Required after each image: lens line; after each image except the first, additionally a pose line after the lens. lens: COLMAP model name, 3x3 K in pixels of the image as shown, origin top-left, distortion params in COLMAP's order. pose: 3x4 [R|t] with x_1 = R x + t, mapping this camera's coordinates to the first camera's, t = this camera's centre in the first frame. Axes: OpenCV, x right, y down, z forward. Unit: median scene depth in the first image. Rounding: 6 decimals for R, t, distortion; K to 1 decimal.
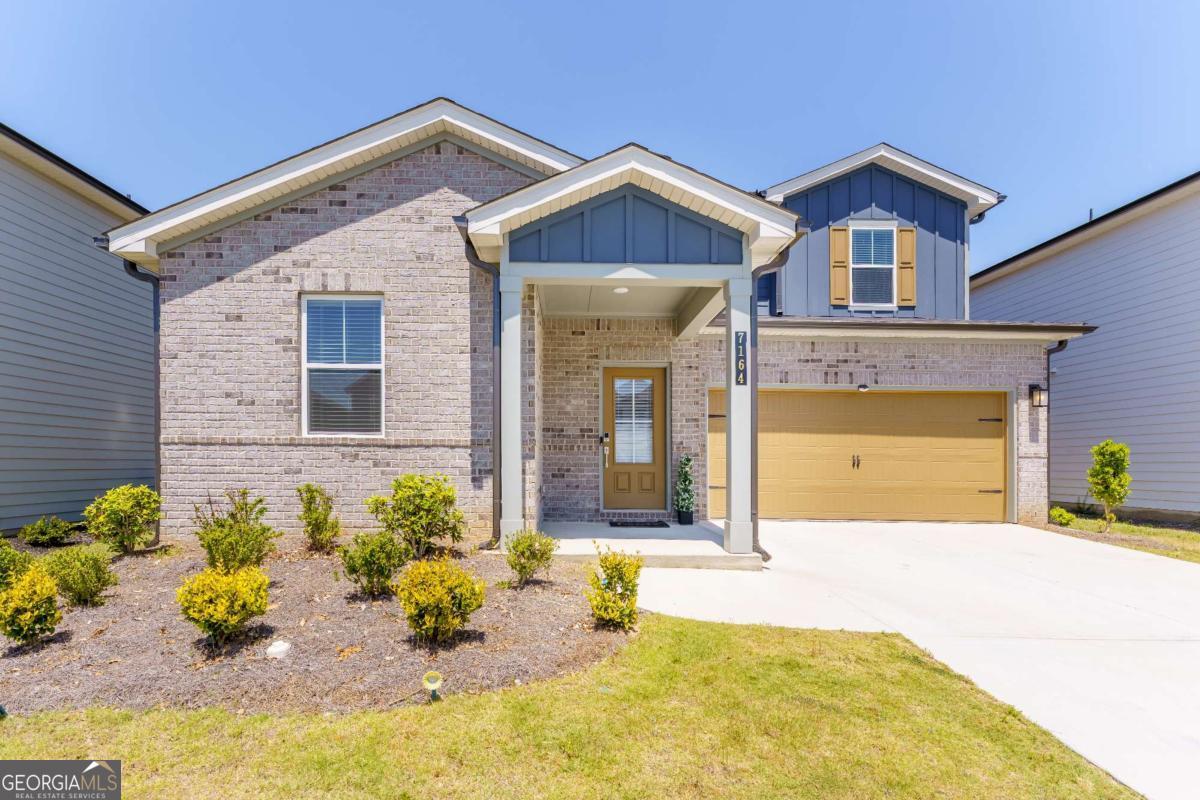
lens RADIAL K [[488.0, 0, 577.9], [0, 488.0, 382.2], [0, 0, 1]] dist [-0.001221, -0.004242]
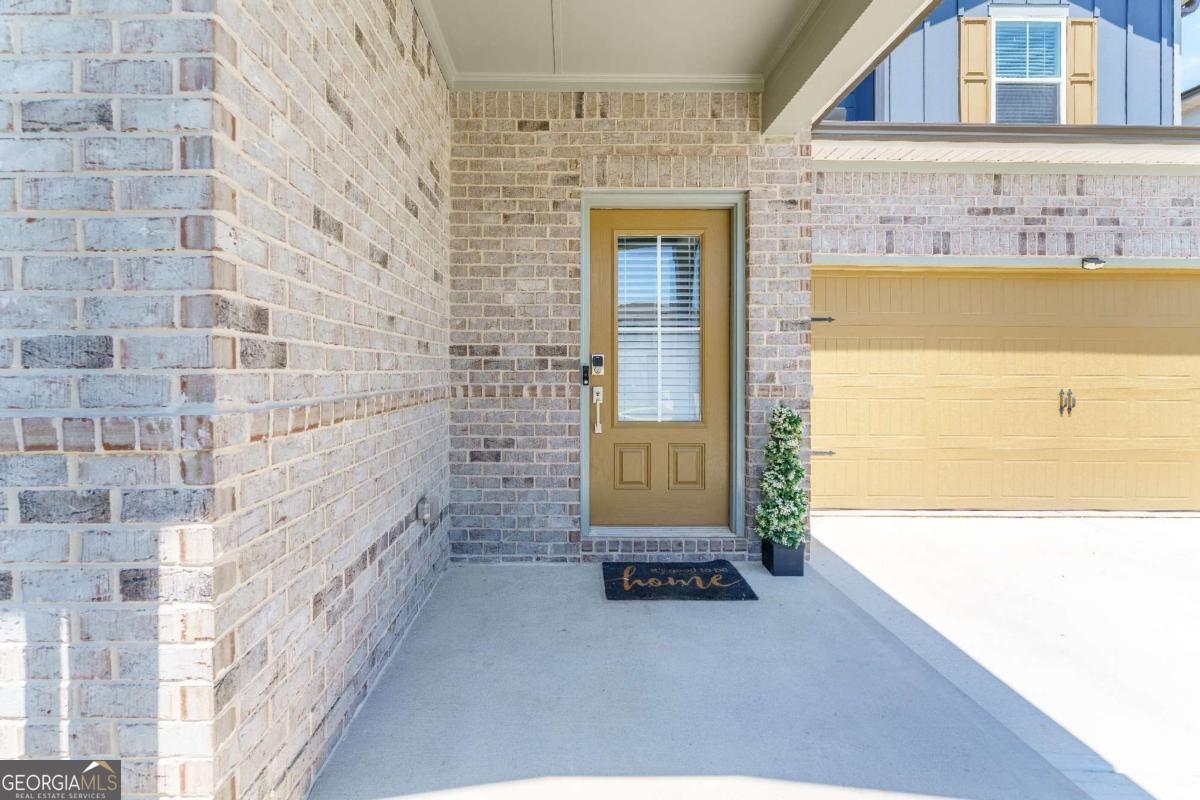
lens RADIAL K [[488.0, 0, 577.9], [0, 488.0, 382.2], [0, 0, 1]] dist [-0.001221, -0.004242]
pose [[0.999968, -0.007995, 0.000677, 0.038721], [0.007742, 0.983658, 0.179878, 0.046334], [-0.002104, -0.179867, 0.983689, 0.543178]]
